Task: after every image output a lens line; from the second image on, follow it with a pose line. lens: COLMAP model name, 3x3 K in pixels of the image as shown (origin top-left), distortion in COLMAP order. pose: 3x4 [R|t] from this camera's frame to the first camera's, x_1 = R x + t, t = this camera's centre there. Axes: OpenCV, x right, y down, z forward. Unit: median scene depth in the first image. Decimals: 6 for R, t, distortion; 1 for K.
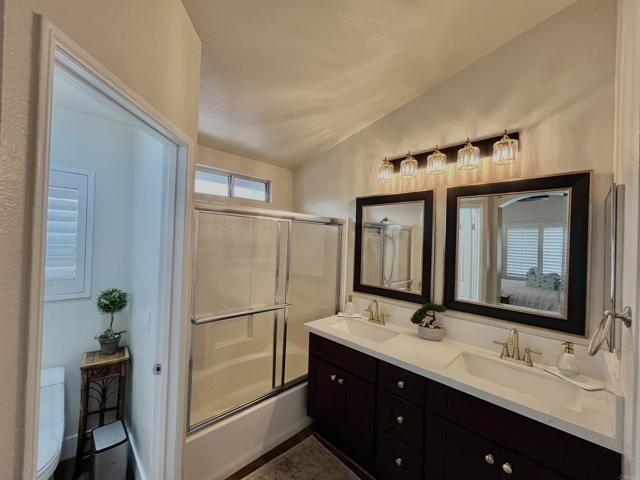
lens RADIAL K [[263.9, 0, 318.4], [0, 263.9, 237.4], [0, 0, 1]] dist [0.001660, -0.000056]
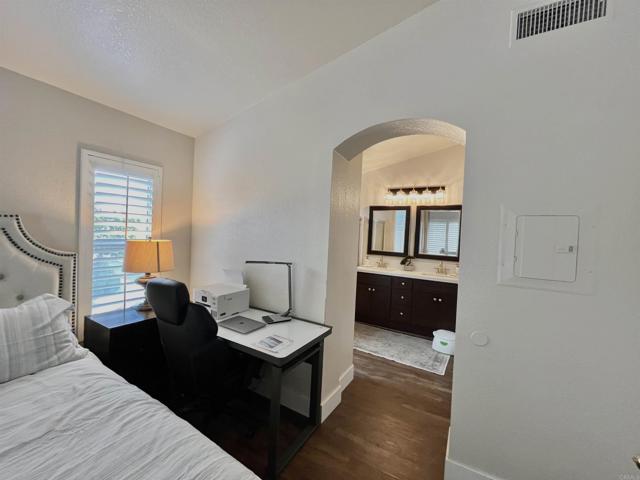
lens RADIAL K [[263.9, 0, 320.4], [0, 263.9, 238.8], [0, 0, 1]] dist [0.001660, -0.000056]
pose [[0.967484, 0.003003, 0.252914, -0.849523], [-0.014179, 0.999001, 0.042377, 0.015408], [-0.252535, -0.044586, 0.966560, -0.961597]]
